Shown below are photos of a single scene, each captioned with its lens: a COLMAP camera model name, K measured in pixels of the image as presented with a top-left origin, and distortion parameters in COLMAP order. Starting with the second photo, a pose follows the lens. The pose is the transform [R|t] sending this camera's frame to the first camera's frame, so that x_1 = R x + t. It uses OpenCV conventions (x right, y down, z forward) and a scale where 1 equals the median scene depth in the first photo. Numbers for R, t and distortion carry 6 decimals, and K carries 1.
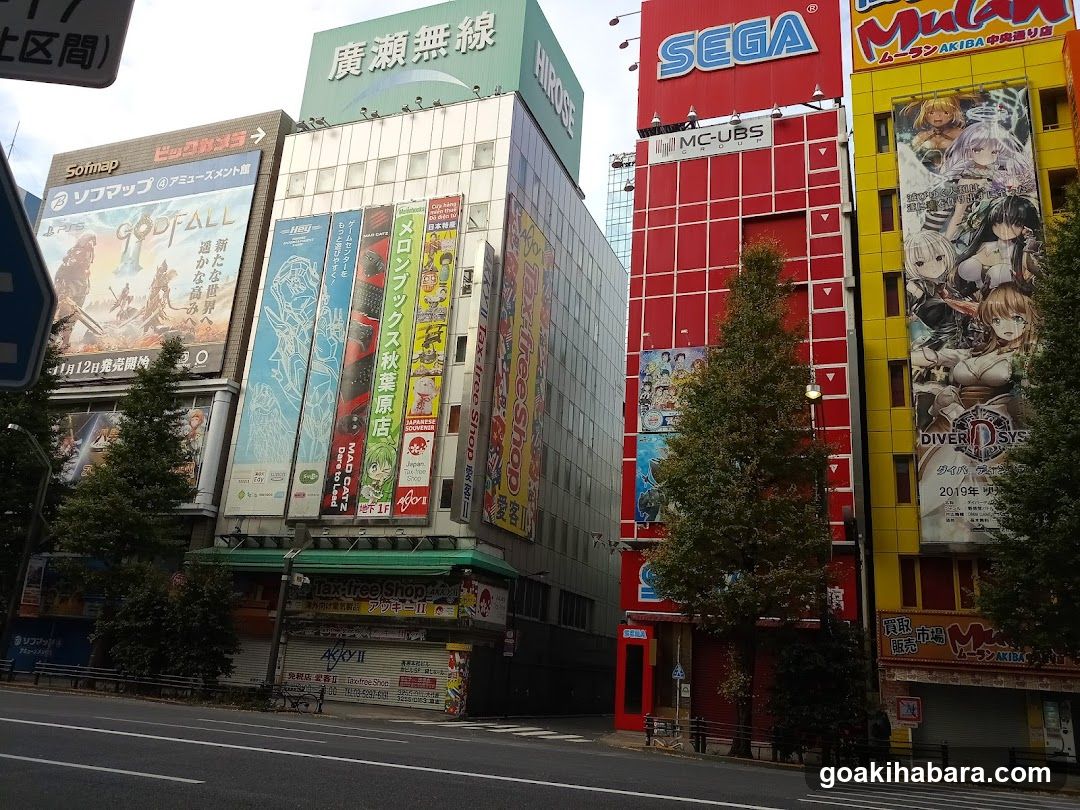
lens RADIAL K [[884.4, 0, 543.8], [0, 884.4, 393.1], [0, 0, 1]] dist [0.109790, -0.220831]
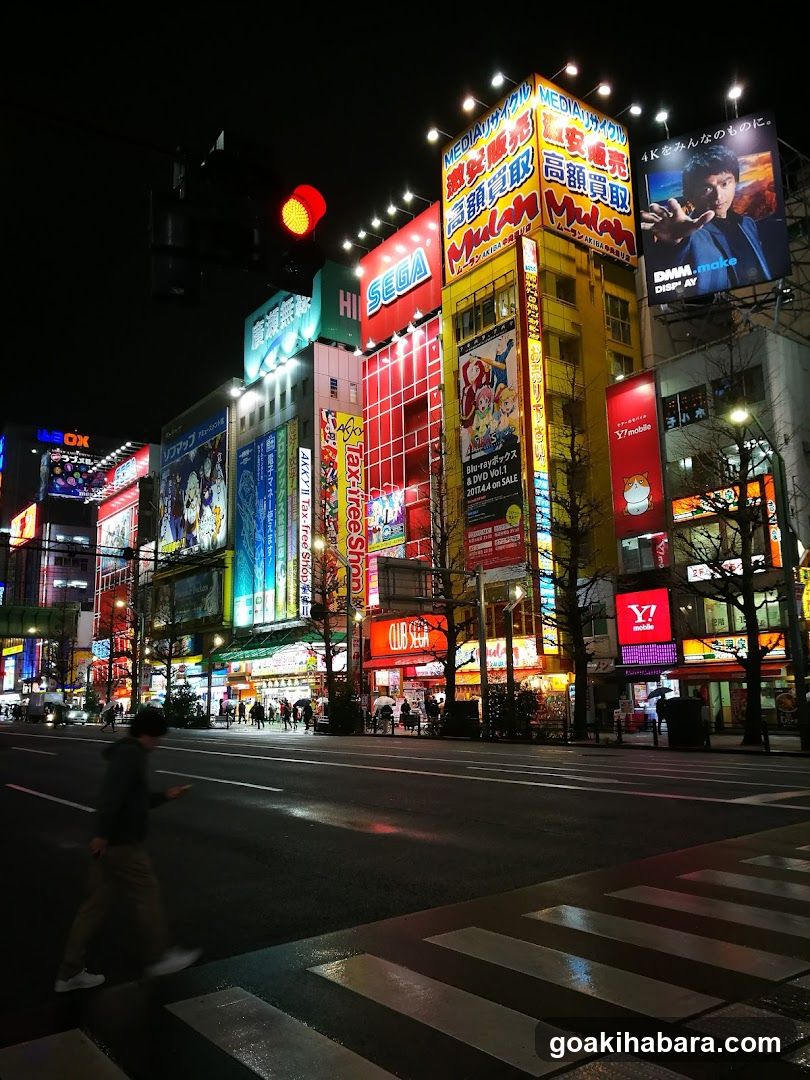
lens RADIAL K [[831.7, 0, 408.5], [0, 831.7, 537.4], [0, 0, 1]] dist [0.151588, -0.430431]
pose [[0.845885, -0.183907, -0.500657, 0.839433], [0.235158, 0.971109, 0.040592, -0.024836], [0.478727, -0.152070, 0.864694, -0.267557]]
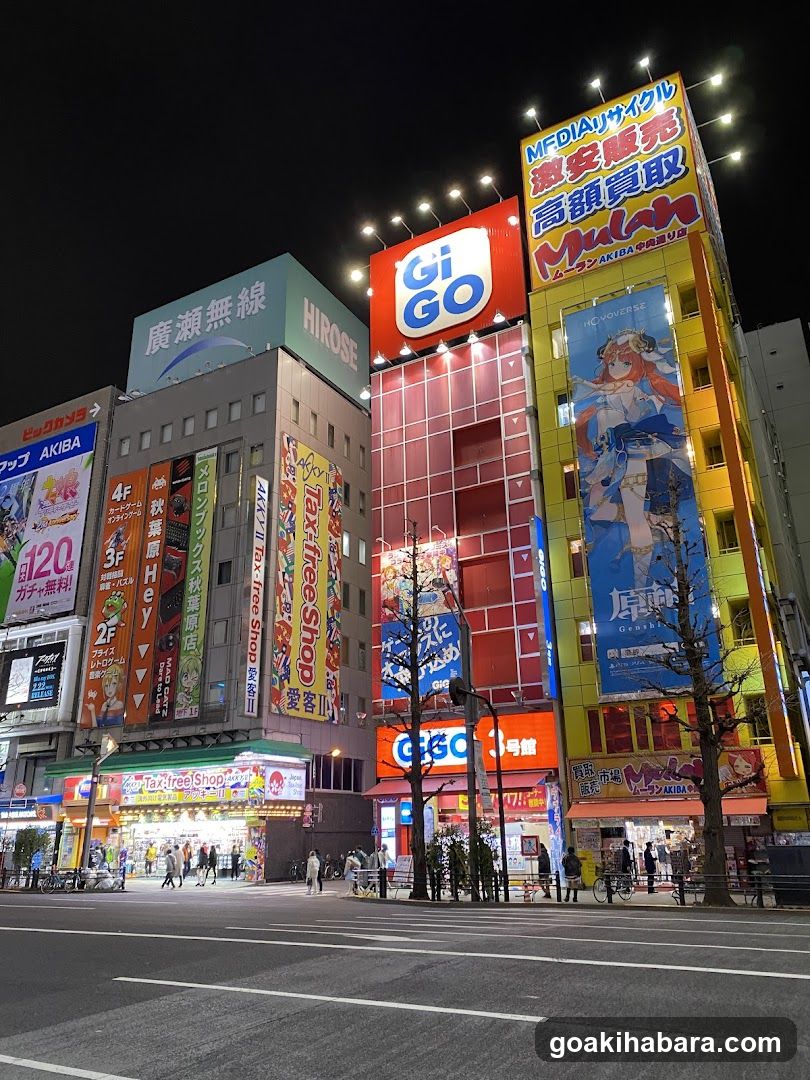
lens RADIAL K [[818.3, 0, 404.4], [0, 818.3, 529.8], [0, 0, 1]] dist [0.169098, -0.425379]
pose [[0.984286, -0.131733, -0.117590, 0.247216], [0.125382, 0.990298, -0.059903, -0.007837], [0.124340, 0.044218, 0.991254, -0.070116]]
